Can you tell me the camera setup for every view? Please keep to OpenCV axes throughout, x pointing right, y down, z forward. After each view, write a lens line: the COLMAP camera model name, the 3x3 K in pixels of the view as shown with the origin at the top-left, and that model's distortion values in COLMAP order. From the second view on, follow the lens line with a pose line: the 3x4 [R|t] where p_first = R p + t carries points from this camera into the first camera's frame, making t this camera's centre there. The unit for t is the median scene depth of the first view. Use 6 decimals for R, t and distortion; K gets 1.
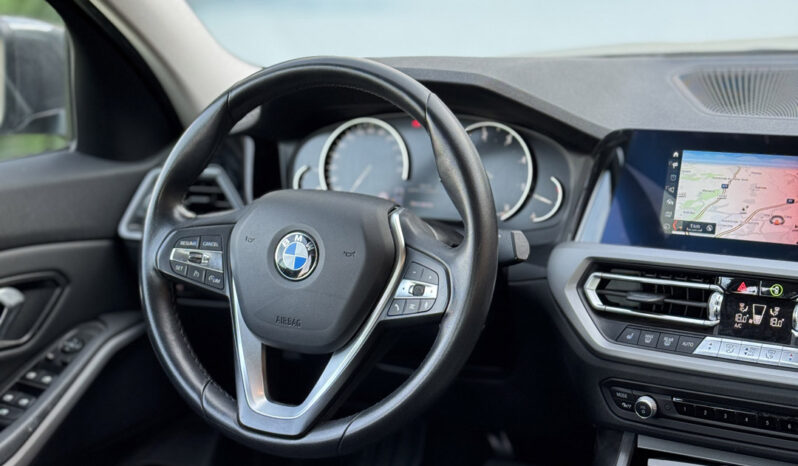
lens RADIAL K [[1469.8, 0, 417.8], [0, 1469.8, 238.7], [0, 0, 1]] dist [0.152119, 0.000000]
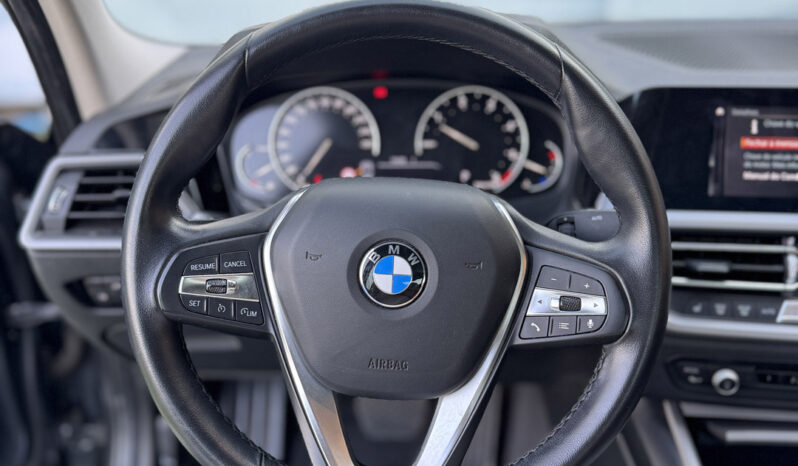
lens RADIAL K [[754.6, 0, 399.5], [0, 754.6, 229.0], [0, 0, 1]] dist [0.018398, 0.000000]
pose [[0.901558, -0.105188, 0.419677, -0.225915], [0.068419, 0.992452, 0.101770, -0.046330], [-0.427214, -0.063038, 0.901950, 0.649920]]
